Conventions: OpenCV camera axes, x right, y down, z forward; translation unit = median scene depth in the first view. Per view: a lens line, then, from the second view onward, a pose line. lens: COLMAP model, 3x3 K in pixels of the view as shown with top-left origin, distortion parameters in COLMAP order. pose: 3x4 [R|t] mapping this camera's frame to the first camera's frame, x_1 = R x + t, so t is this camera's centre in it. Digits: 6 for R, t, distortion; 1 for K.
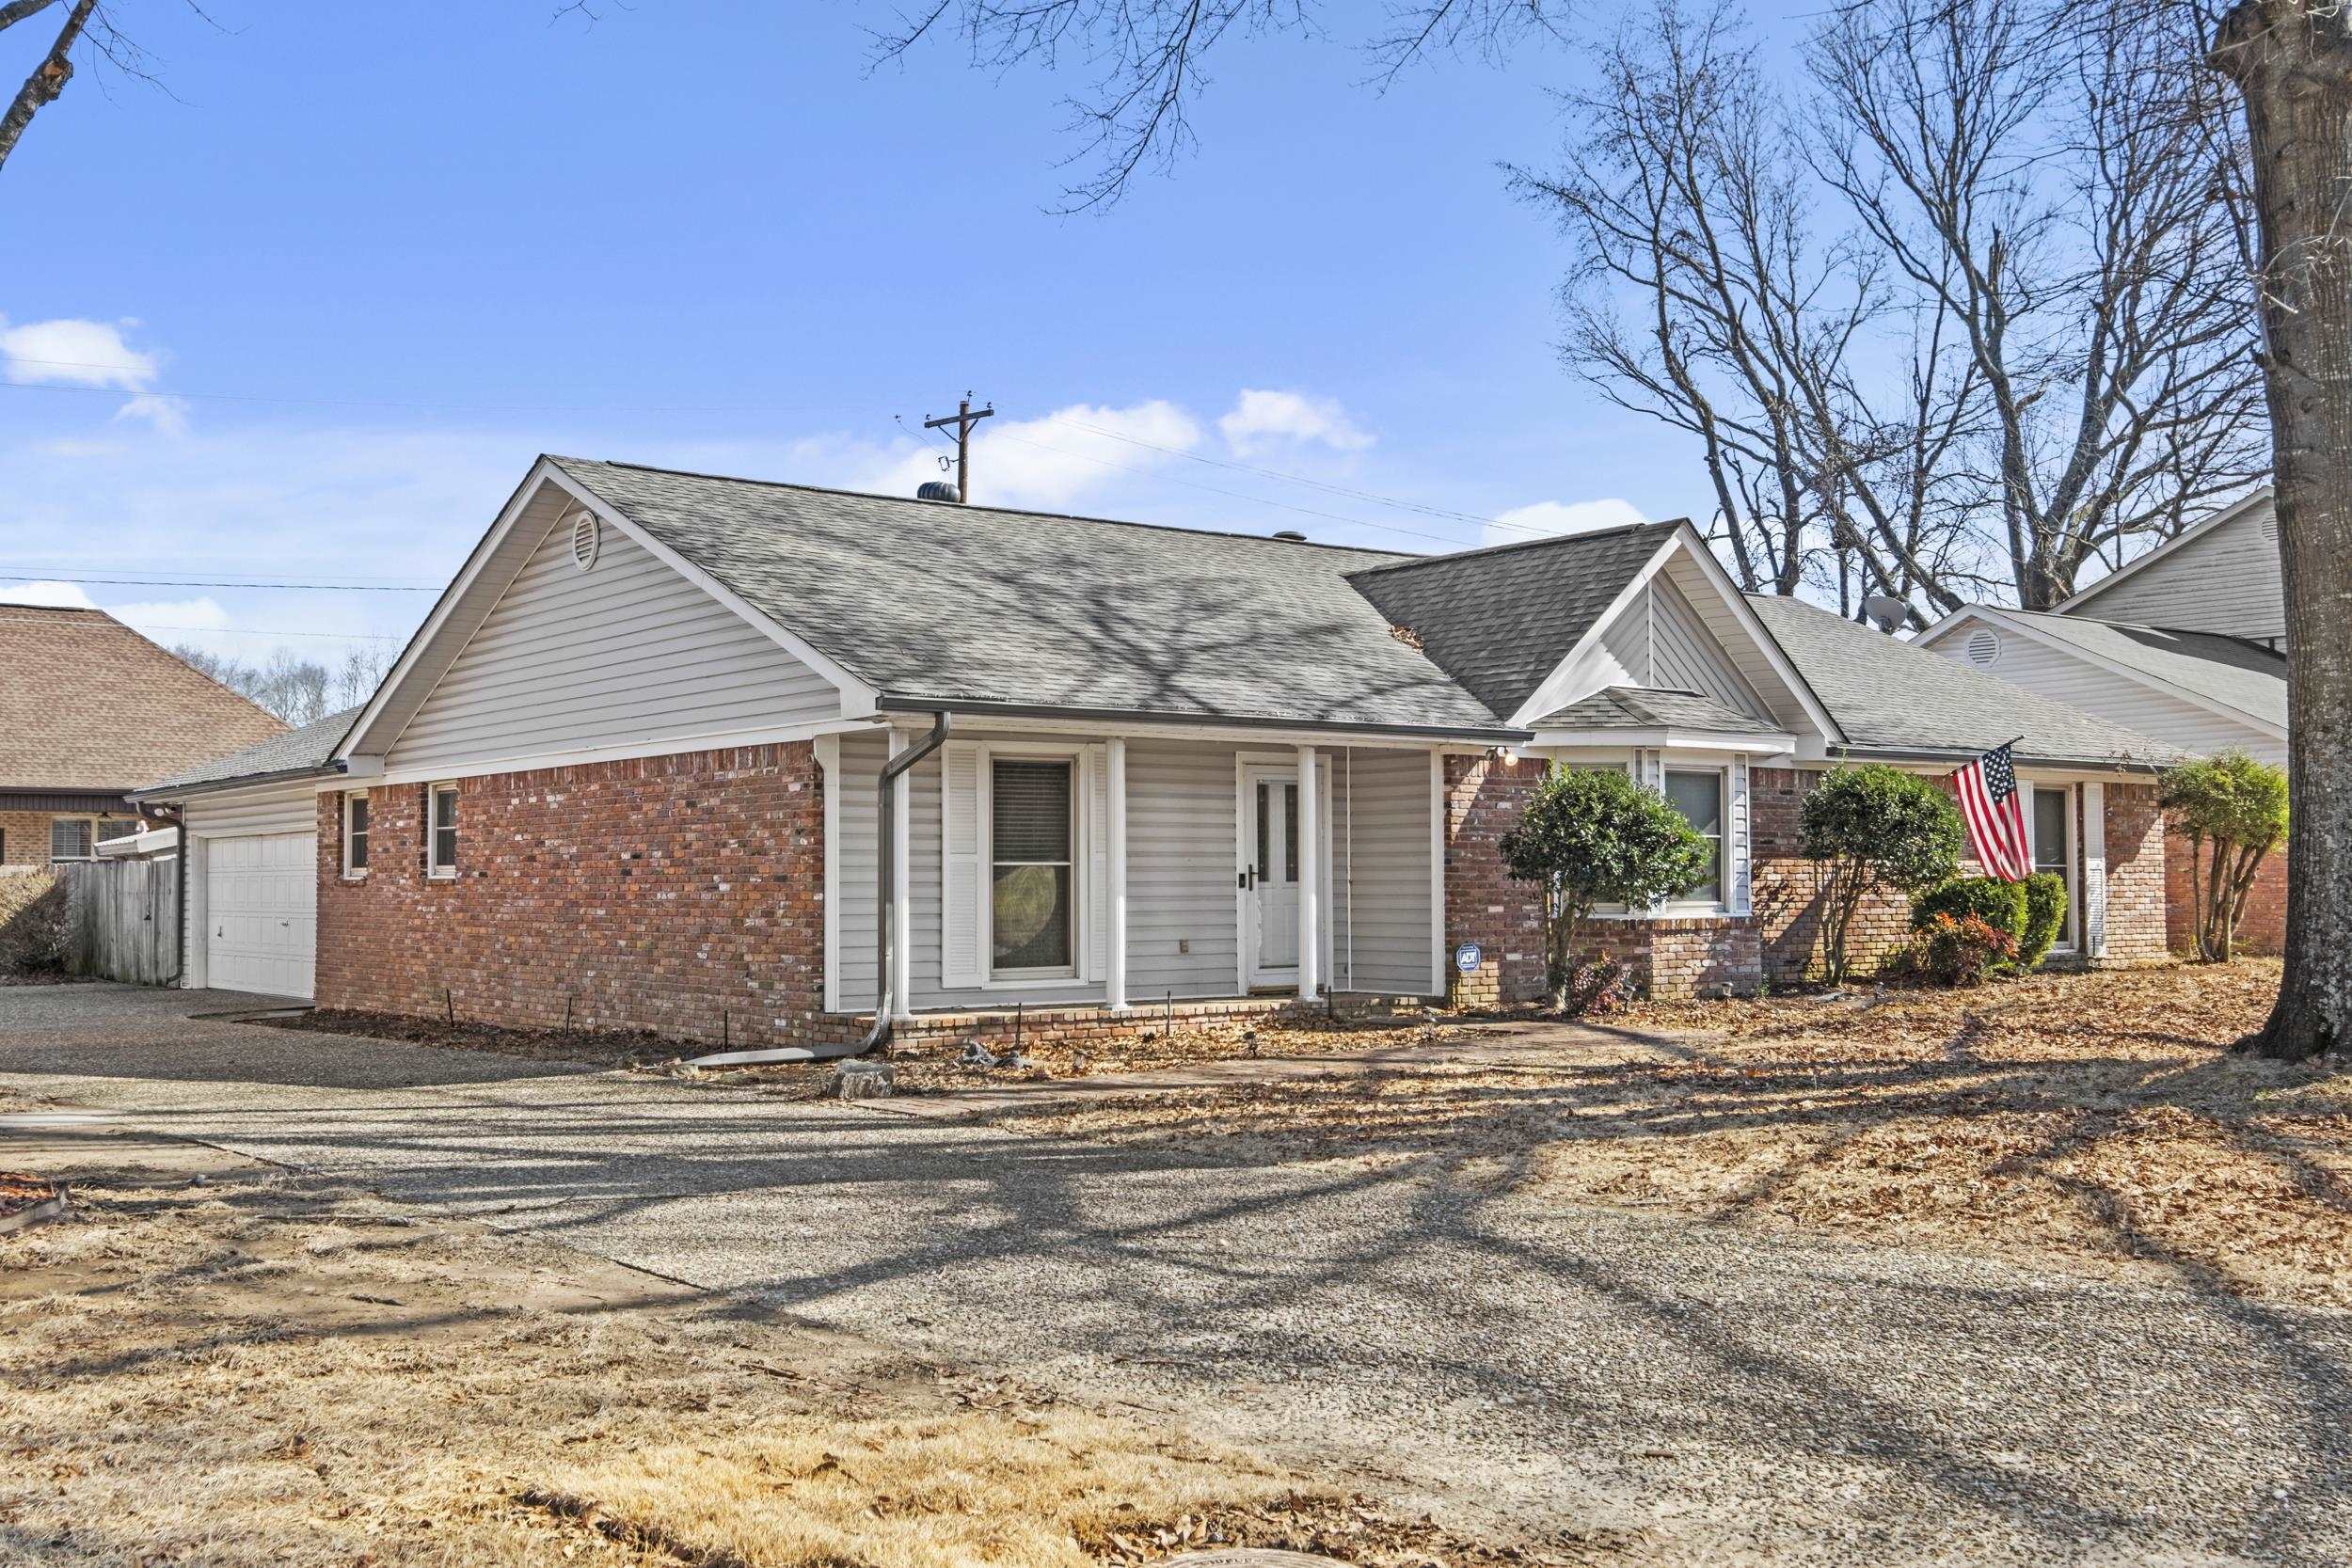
lens RADIAL K [[2367.7, 0, 1179.0], [0, 2367.7, 785.3], [0, 0, 1]] dist [-0.027395, 0.000000]
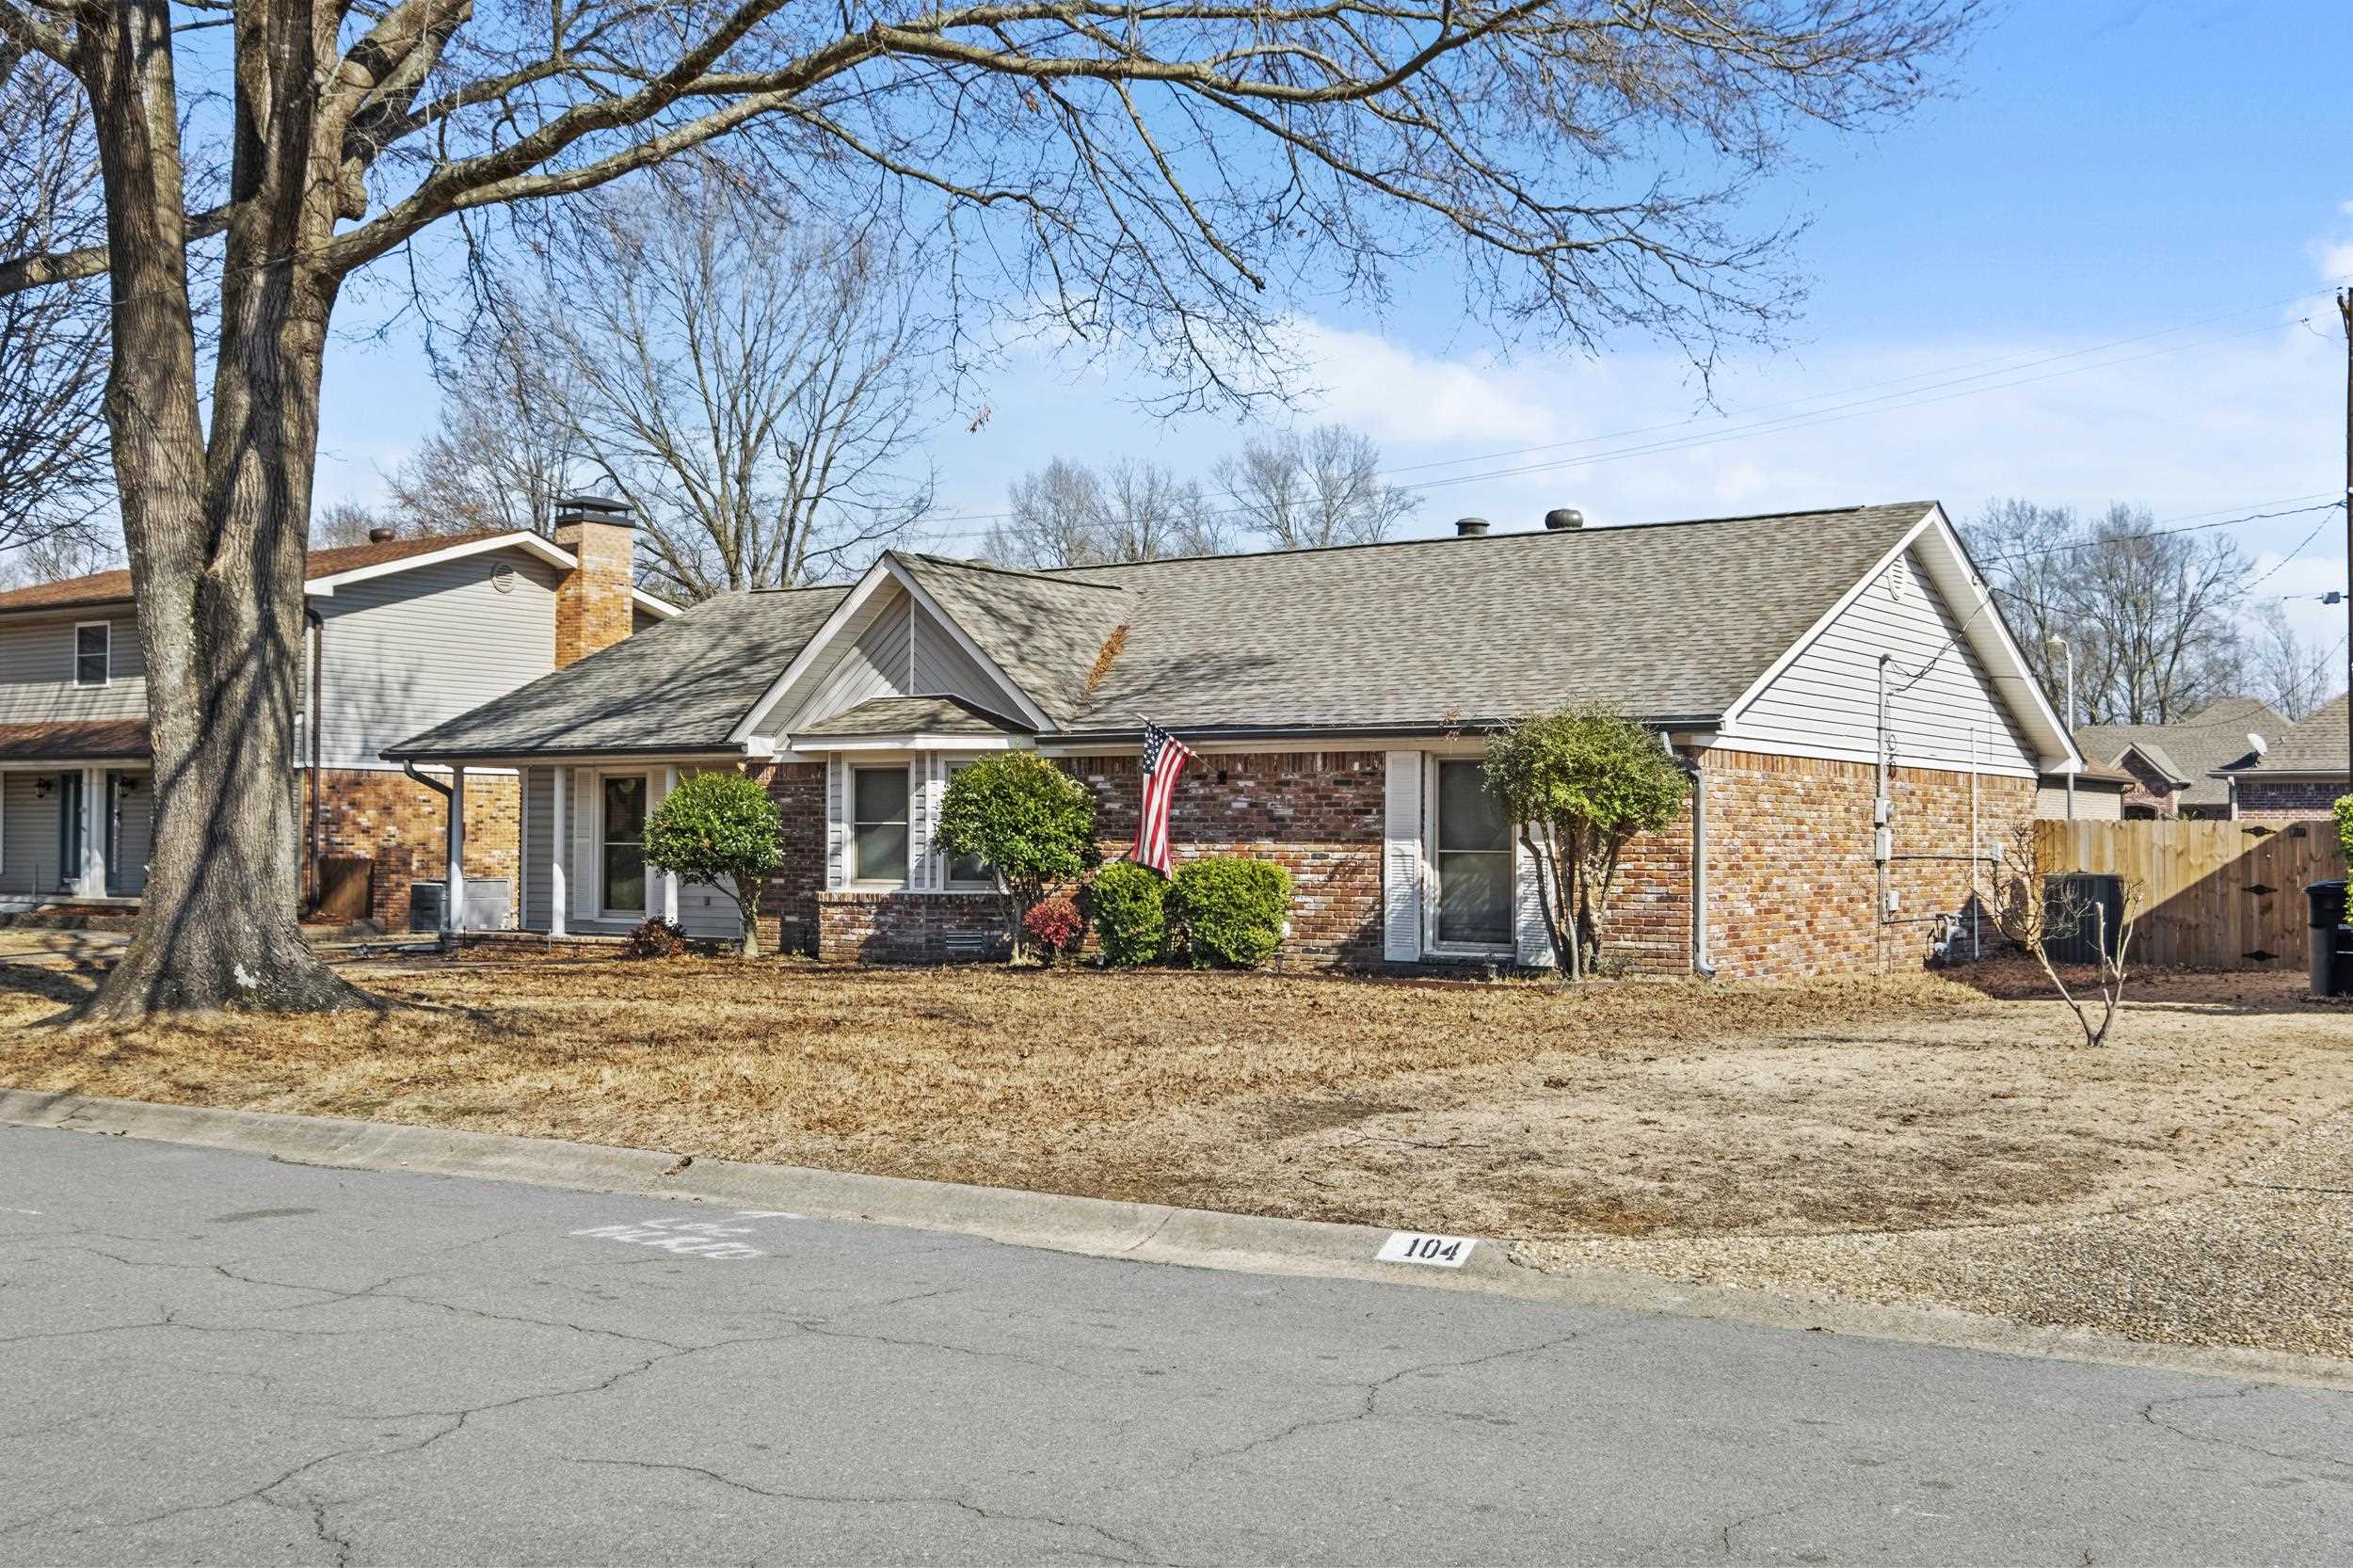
lens RADIAL K [[2423.4, 0, 1180.0], [0, 2423.4, 782.4], [0, 0, 1]] dist [-0.009959, 0.000000]
pose [[0.299650, -0.018125, -0.953877, 1.438169], [0.033322, 0.999408, -0.008522, 0.017242], [0.953467, -0.029231, 0.300077, 0.802953]]
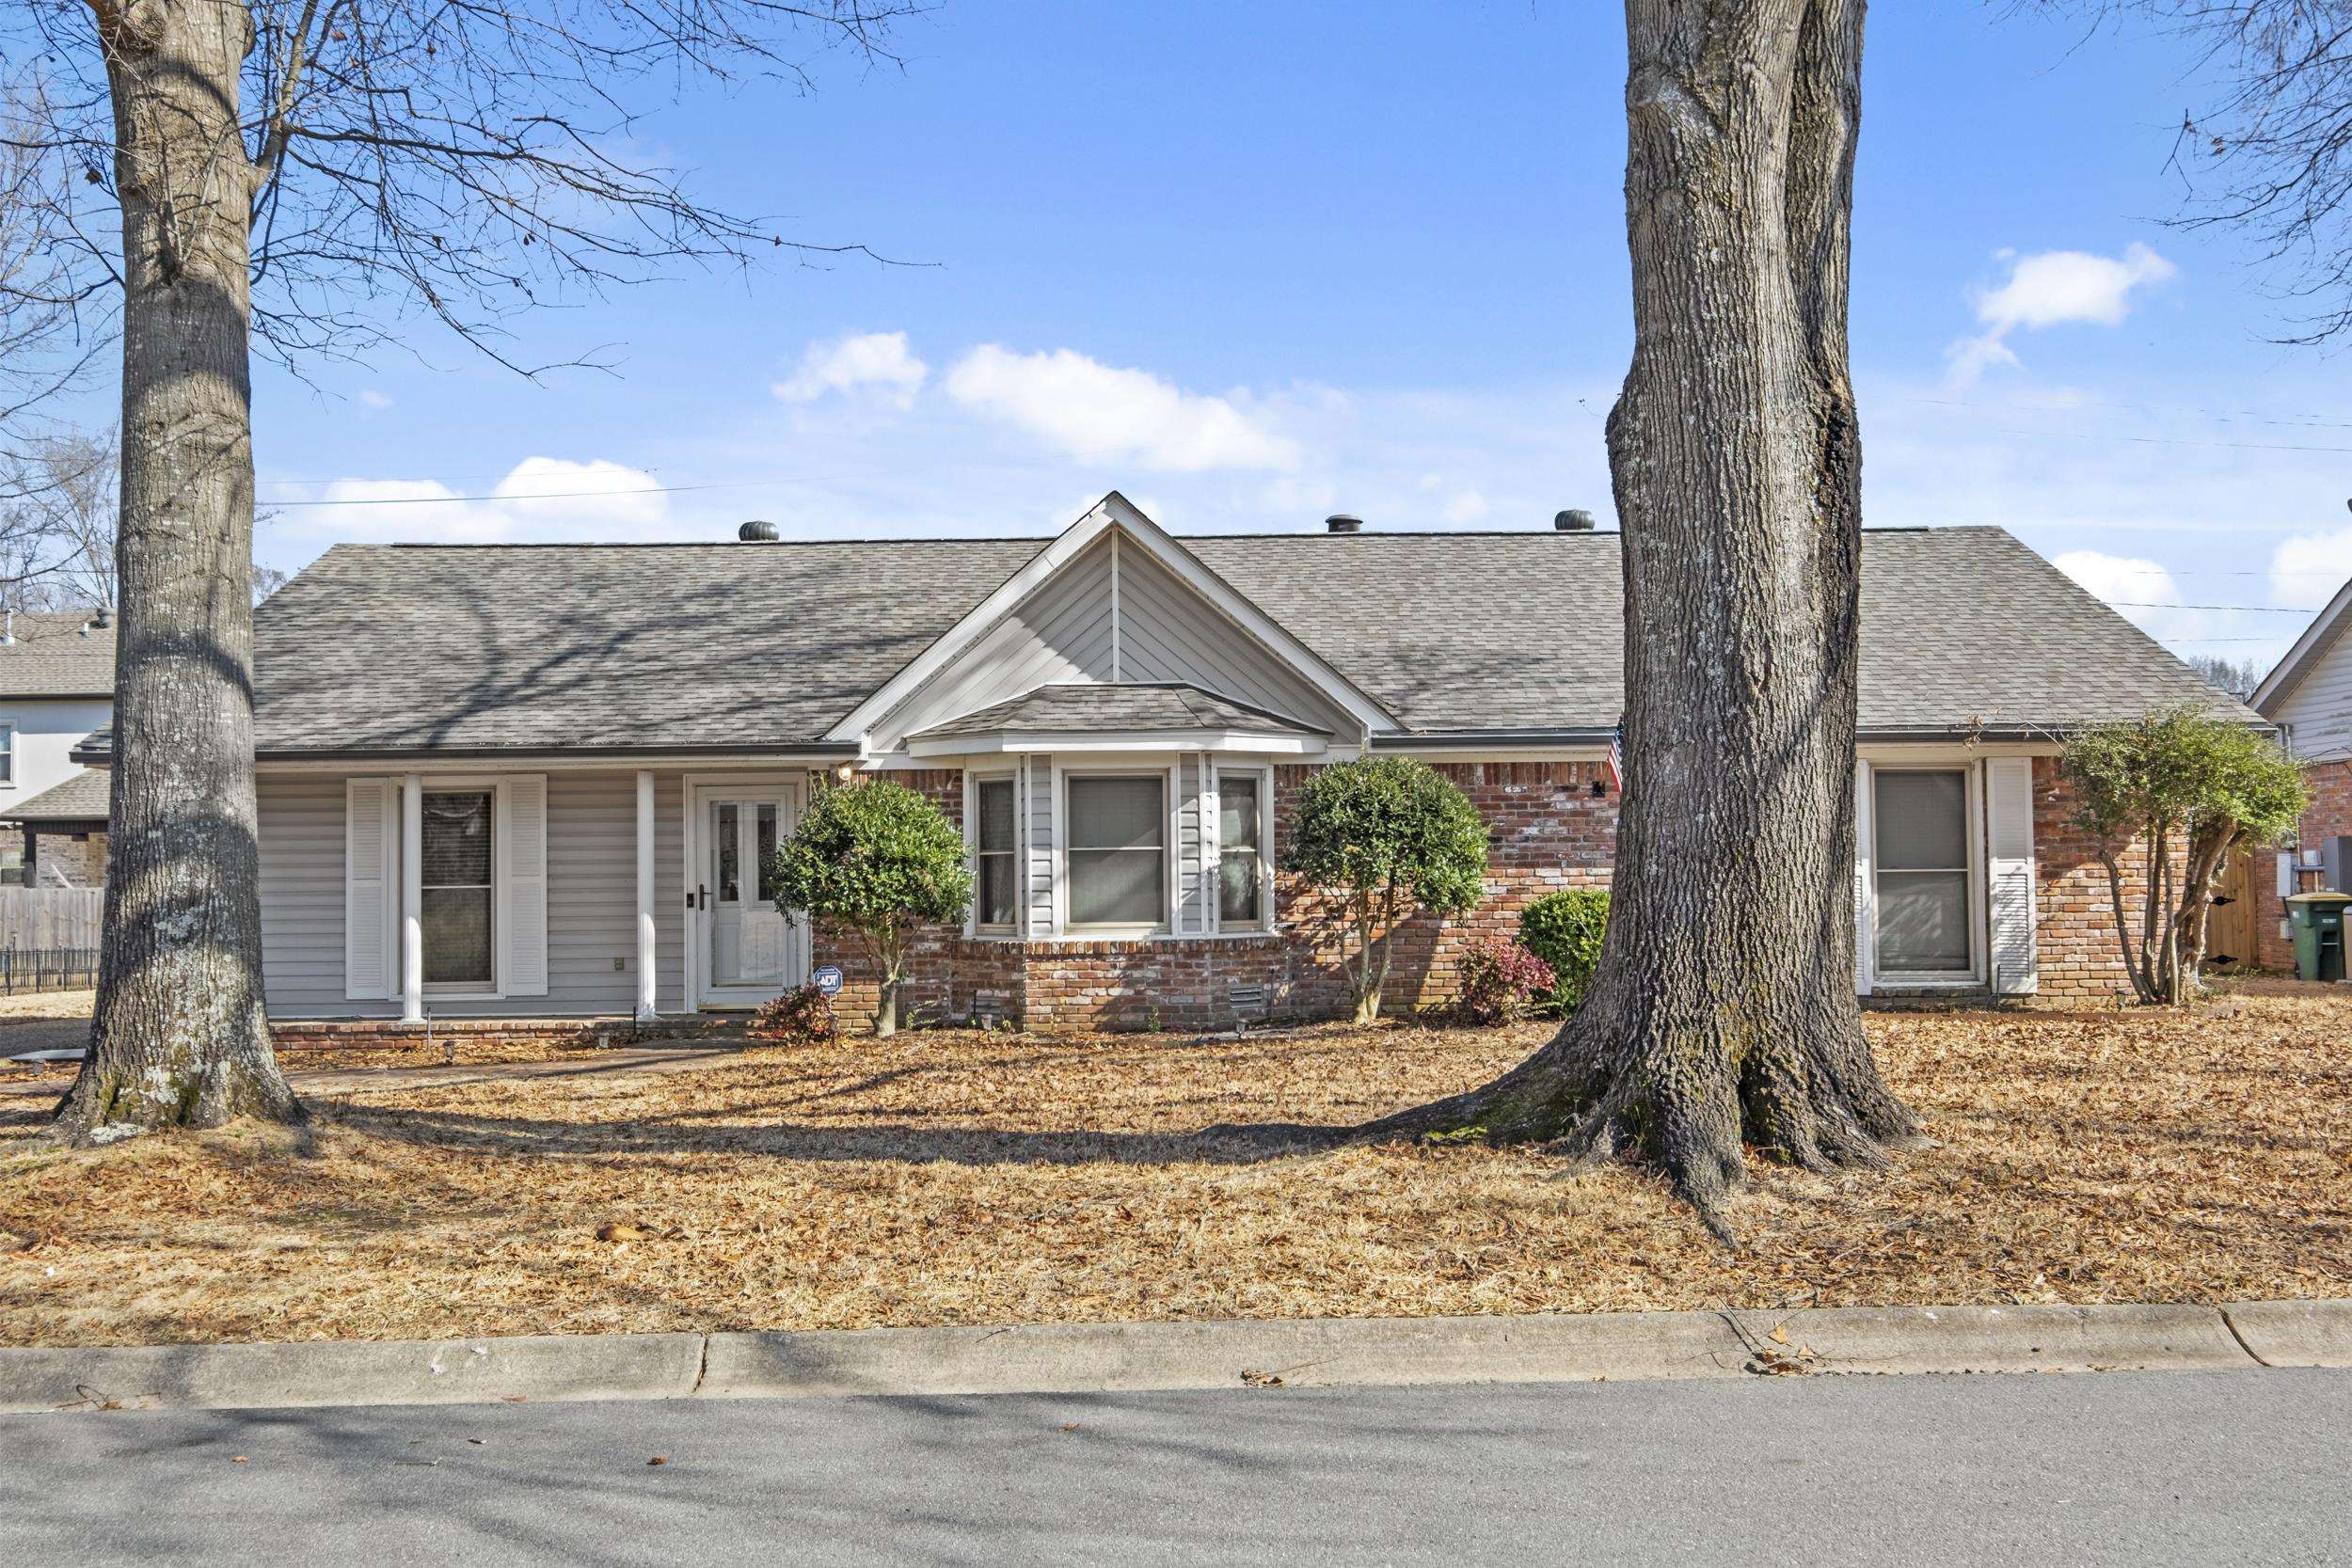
lens RADIAL K [[2367.7, 0, 1170.8], [0, 2367.7, 791.5], [0, 0, 1]] dist [-0.027395, 0.000000]
pose [[0.782935, -0.030458, -0.621358, 0.806889], [0.034762, 0.999382, -0.005186, 0.005714], [0.621132, -0.017540, 0.783510, 0.325142]]
